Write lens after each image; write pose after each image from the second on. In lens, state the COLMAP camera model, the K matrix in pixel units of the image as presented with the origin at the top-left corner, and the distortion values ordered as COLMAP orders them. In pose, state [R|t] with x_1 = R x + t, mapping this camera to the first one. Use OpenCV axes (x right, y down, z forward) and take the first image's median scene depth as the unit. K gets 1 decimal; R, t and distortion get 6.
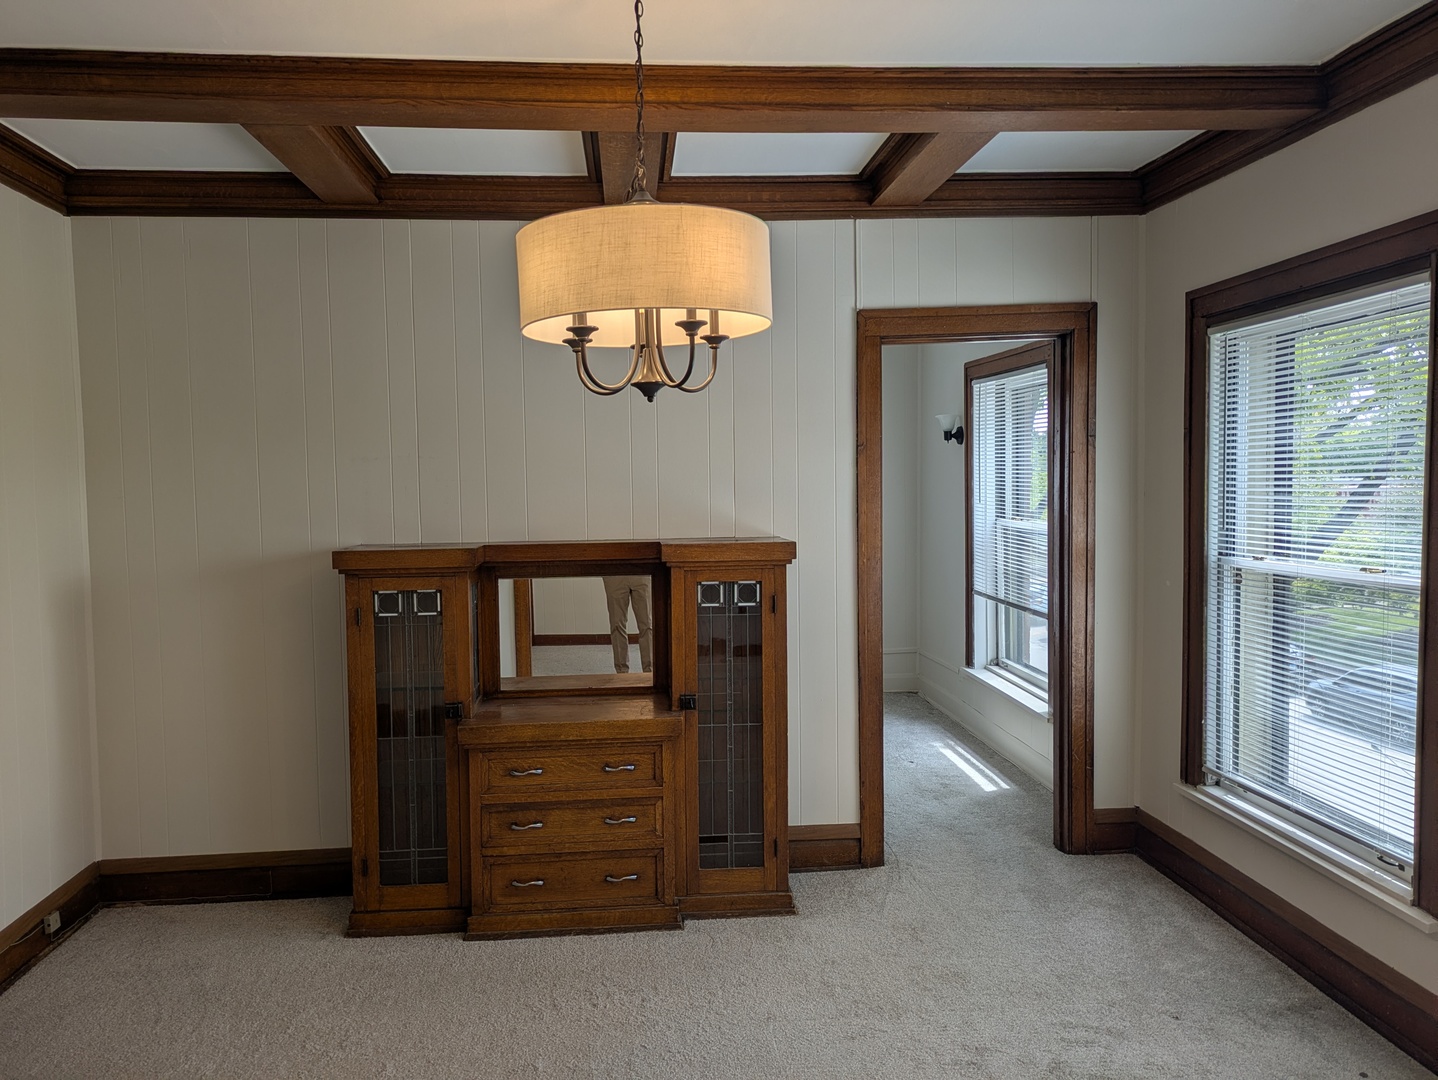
lens RADIAL K [[1058.5, 0, 719.0], [0, 1058.5, 540.0], [0, 0, 1]] dist [0.026905, -0.010623]
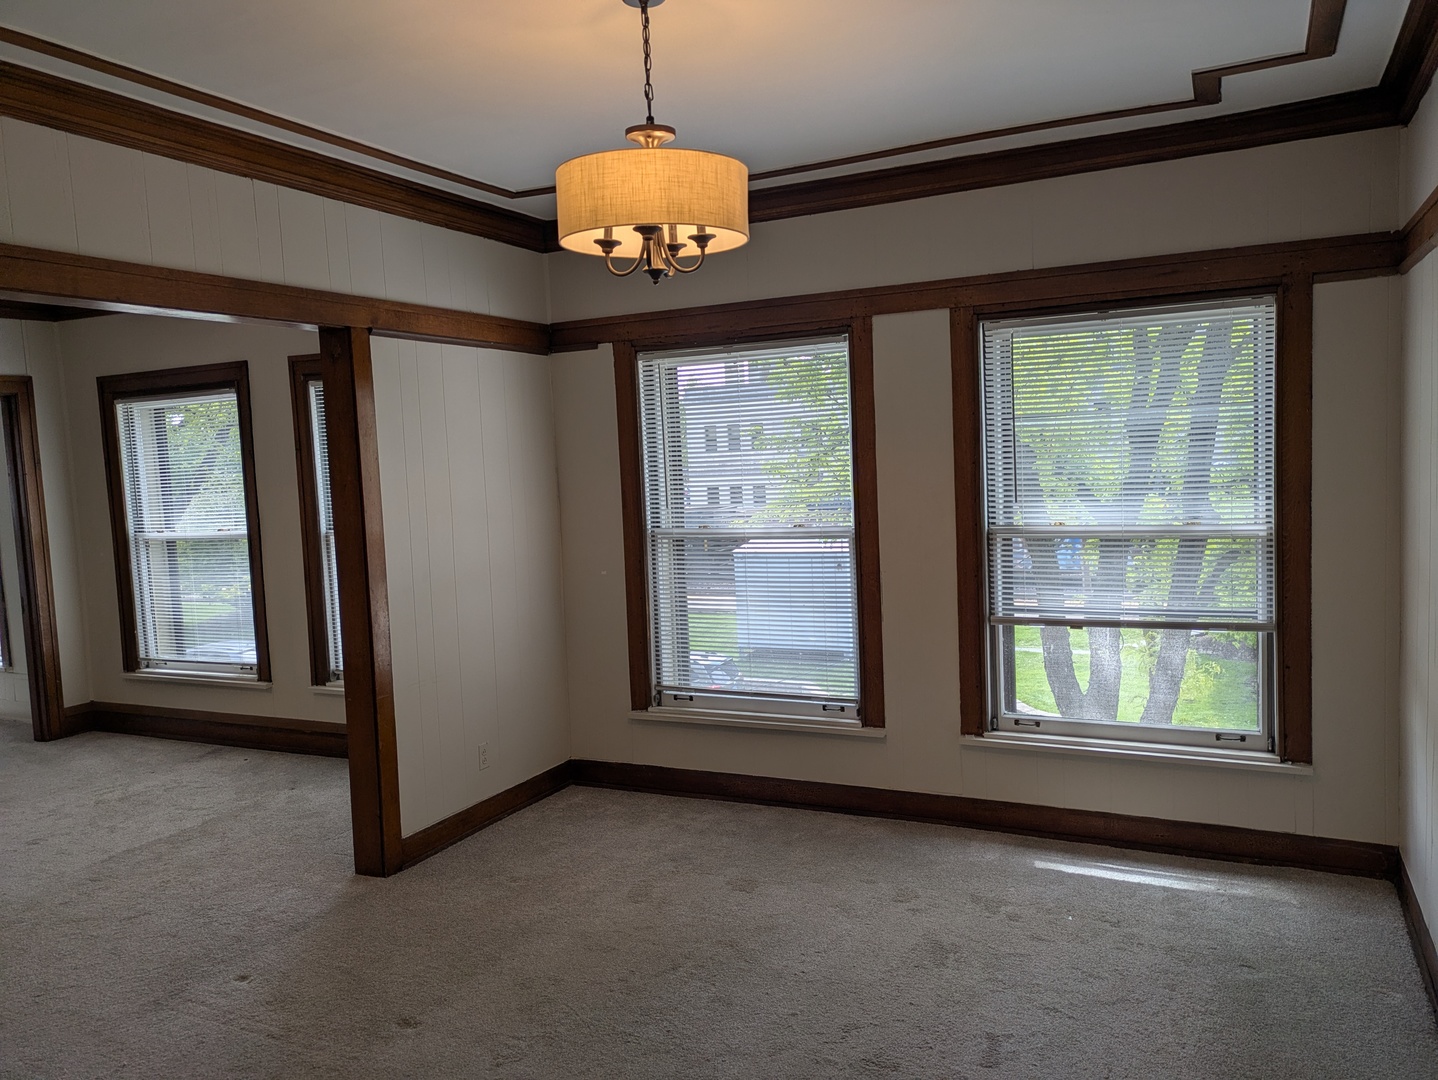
lens RADIAL K [[1058.5, 0, 719.0], [0, 1058.5, 540.0], [0, 0, 1]] dist [0.026905, -0.010623]
pose [[0.520460, -0.084168, 0.849728, -0.494433], [0.087776, 0.995132, 0.044808, 0.031709], [-0.849363, 0.051265, 0.525314, -0.690425]]
